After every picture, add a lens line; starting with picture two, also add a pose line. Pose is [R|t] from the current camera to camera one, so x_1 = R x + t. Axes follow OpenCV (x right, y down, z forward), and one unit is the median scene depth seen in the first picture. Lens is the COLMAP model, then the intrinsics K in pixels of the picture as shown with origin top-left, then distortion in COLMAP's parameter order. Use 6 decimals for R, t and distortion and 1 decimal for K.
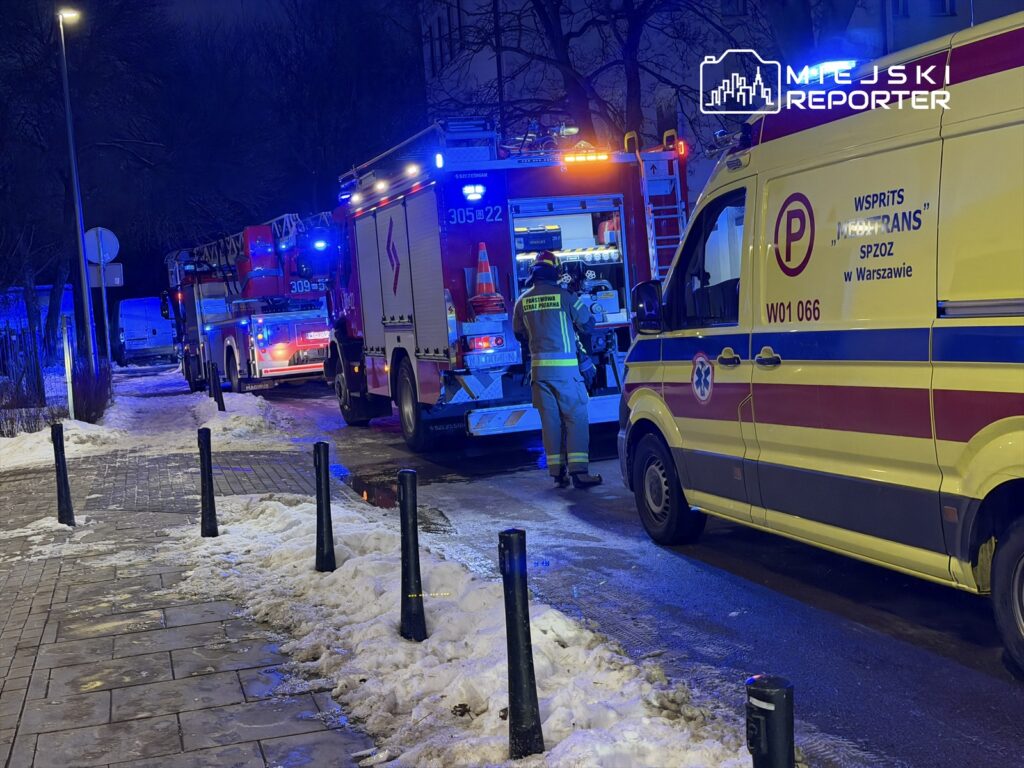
lens RADIAL K [[1439.9, 0, 511.7], [0, 1439.9, 381.9], [0, 0, 1]] dist [0.145548, 0.000000]
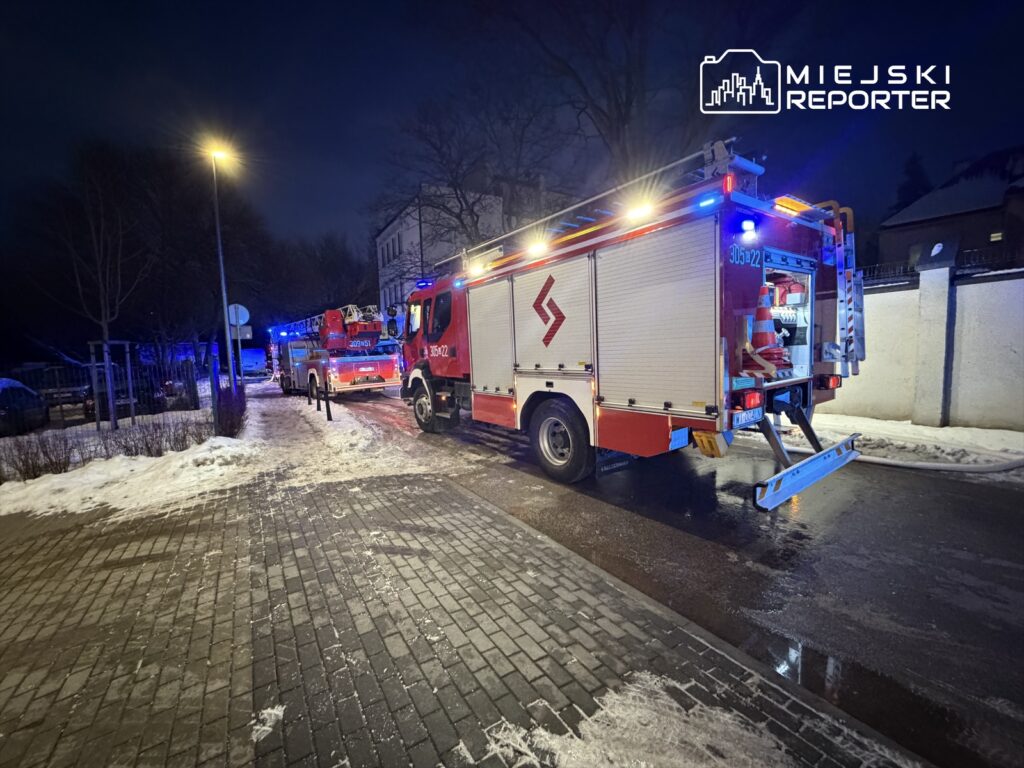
lens RADIAL K [[410.5, 0, 511.9], [0, 410.5, 381.3], [0, 0, 1]] dist [-0.001790, -0.000157]
pose [[0.945578, 0.013287, 0.325123, -0.128425], [-0.013845, 0.999904, -0.000597, -0.019078], [-0.325100, -0.003936, 0.945671, 0.423725]]
